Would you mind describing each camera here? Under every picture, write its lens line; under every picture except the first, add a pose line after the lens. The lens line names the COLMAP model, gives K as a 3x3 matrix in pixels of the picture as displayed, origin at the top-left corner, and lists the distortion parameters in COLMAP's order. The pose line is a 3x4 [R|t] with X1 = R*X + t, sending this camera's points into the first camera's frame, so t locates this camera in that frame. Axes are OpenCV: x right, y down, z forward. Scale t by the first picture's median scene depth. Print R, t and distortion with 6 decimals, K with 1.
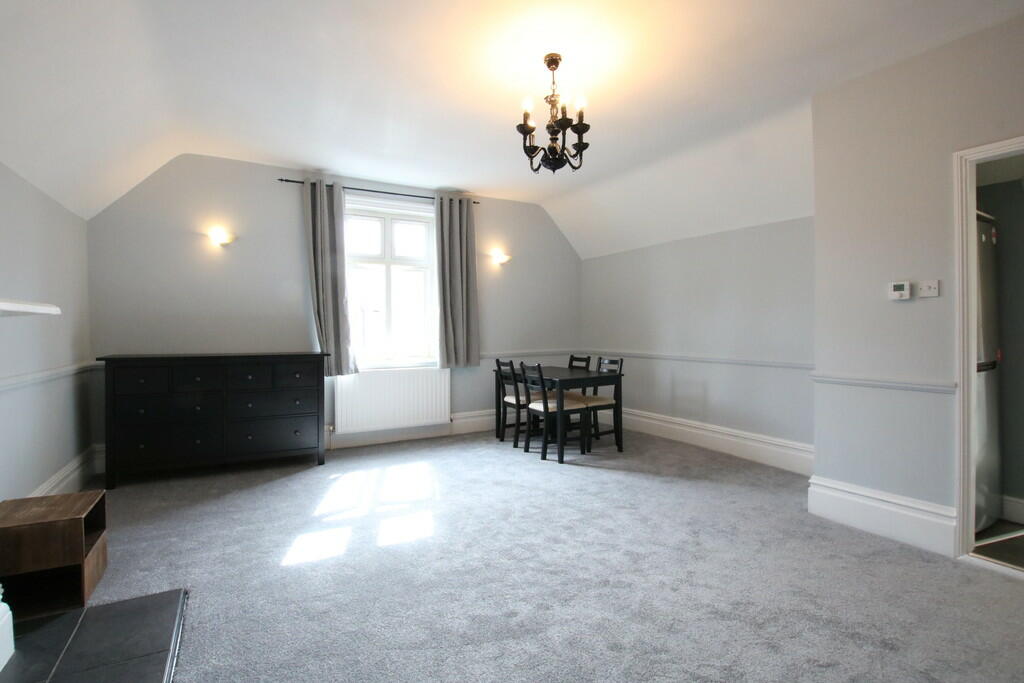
lens RADIAL K [[478.0, 0, 511.5], [0, 478.0, 332.5], [0, 0, 1]] dist [-0.029392, 0.002192]
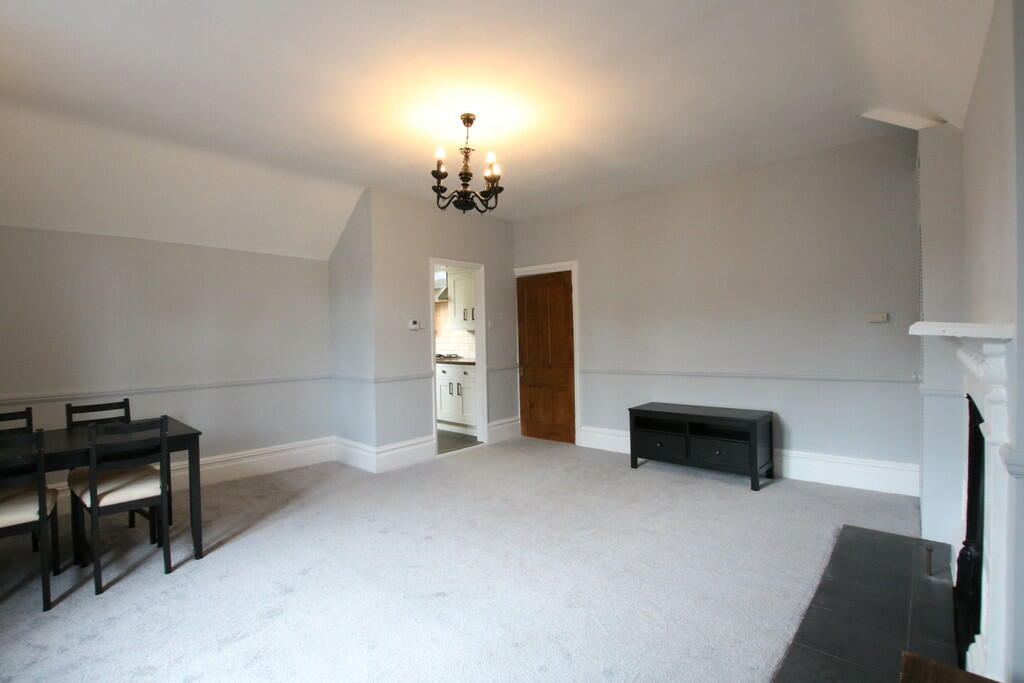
lens RADIAL K [[478.0, 0, 513.1], [0, 478.0, 340.3], [0, 0, 1]] dist [-0.029392, 0.002192]
pose [[-0.328849, -0.003387, 0.944376, -0.660616], [0.022904, 0.999671, 0.011560, -0.025910], [-0.944105, 0.025431, -0.328663, 0.803905]]
